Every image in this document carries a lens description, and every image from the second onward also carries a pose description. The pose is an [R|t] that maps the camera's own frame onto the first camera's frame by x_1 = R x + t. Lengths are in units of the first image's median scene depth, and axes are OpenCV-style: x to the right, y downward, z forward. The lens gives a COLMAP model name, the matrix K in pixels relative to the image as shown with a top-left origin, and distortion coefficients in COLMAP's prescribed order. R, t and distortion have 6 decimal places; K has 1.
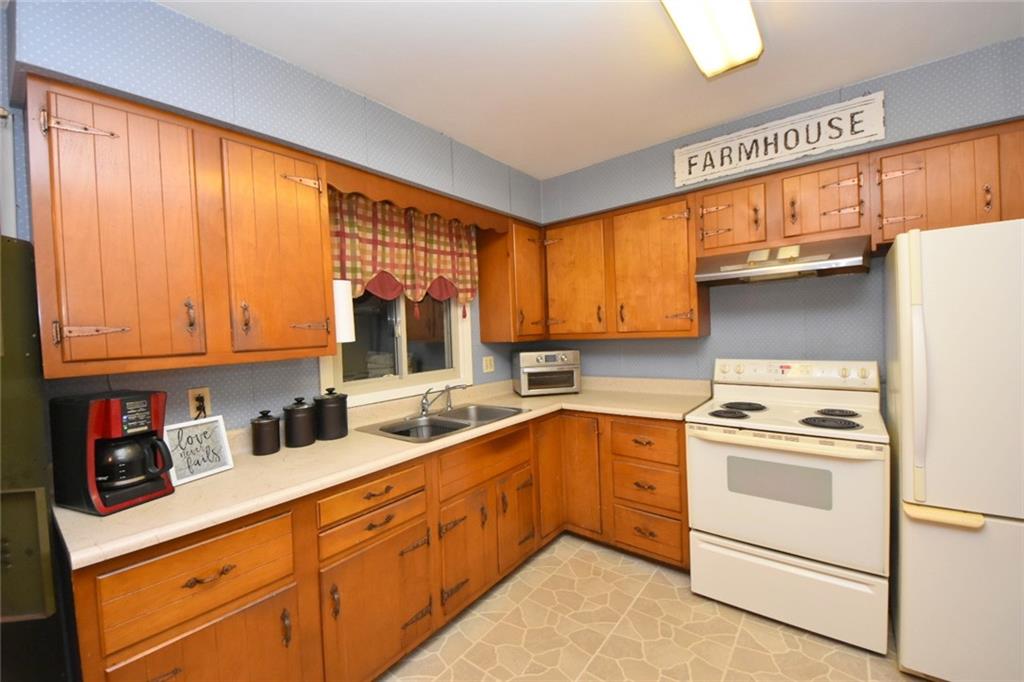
lens RADIAL K [[412.6, 0, 518.8], [0, 412.6, 341.4], [0, 0, 1]] dist [0.041387, -0.032683]
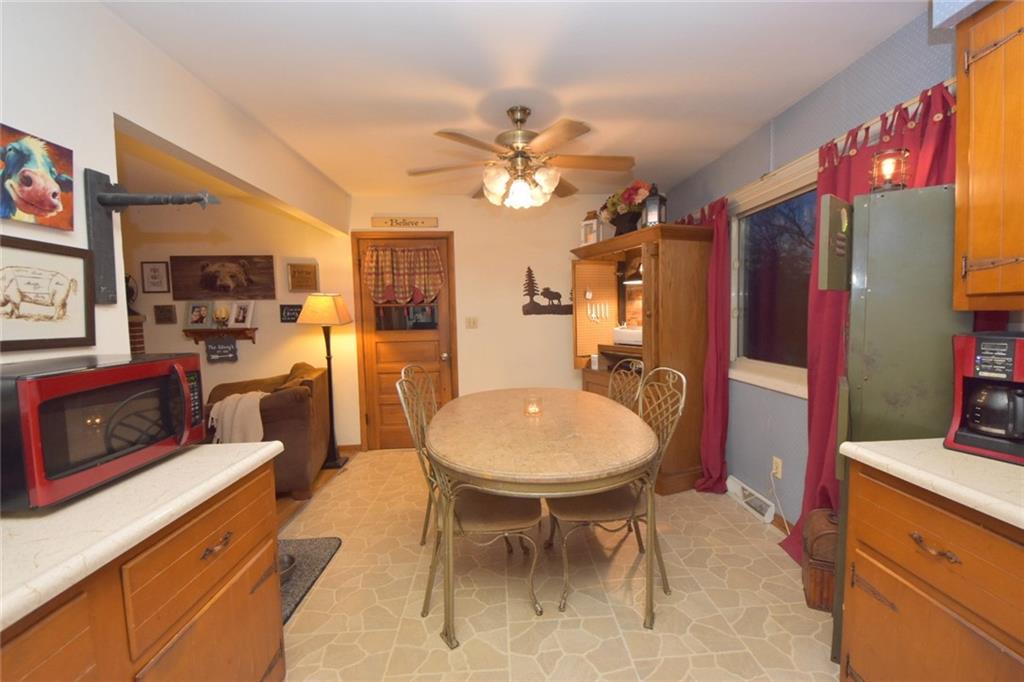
lens RADIAL K [[412.6, 0, 518.8], [0, 412.6, 341.4], [0, 0, 1]] dist [0.041387, -0.032683]
pose [[-0.748468, 0.102750, -0.655163, 0.202821], [0.037158, 0.992870, 0.113264, 0.002659], [0.662129, 0.060430, -0.746949, 0.497435]]
